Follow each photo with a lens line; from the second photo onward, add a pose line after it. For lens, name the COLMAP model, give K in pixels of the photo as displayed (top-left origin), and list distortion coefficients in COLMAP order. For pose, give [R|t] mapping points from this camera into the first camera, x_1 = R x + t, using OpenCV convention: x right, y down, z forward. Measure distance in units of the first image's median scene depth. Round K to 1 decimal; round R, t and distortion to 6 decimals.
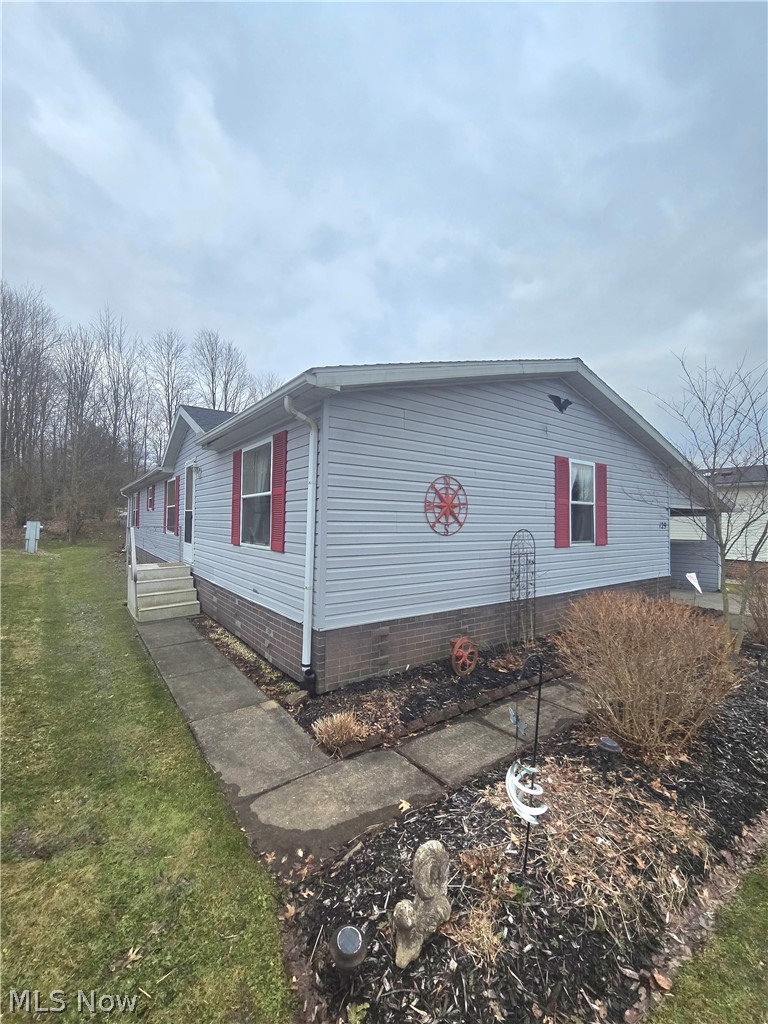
lens RADIAL K [[428.2, 0, 381.9], [0, 428.2, 509.6], [0, 0, 1]] dist [-0.004788, 0.002158]
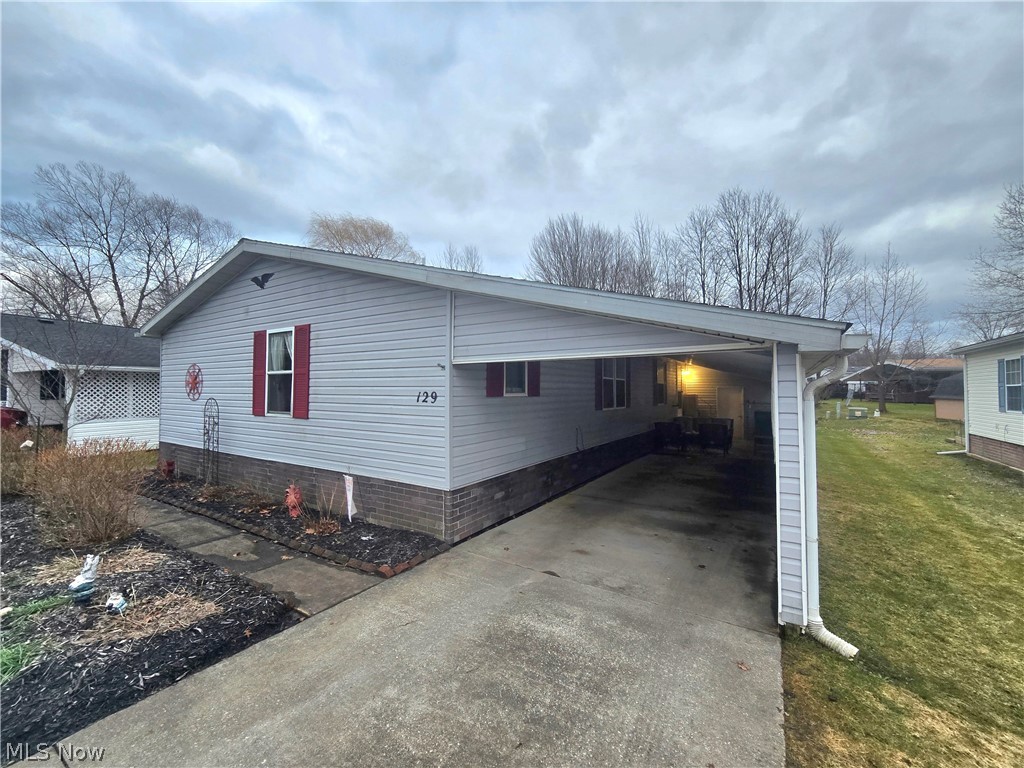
lens RADIAL K [[428.2, 0, 511.8], [0, 428.2, 383.4], [0, 0, 1]] dist [-0.004788, 0.002158]
pose [[0.365126, -0.029320, -0.930496, 1.673344], [0.023016, 0.999483, -0.022462, 0.046626], [0.930674, -0.013215, 0.365612, 1.219501]]
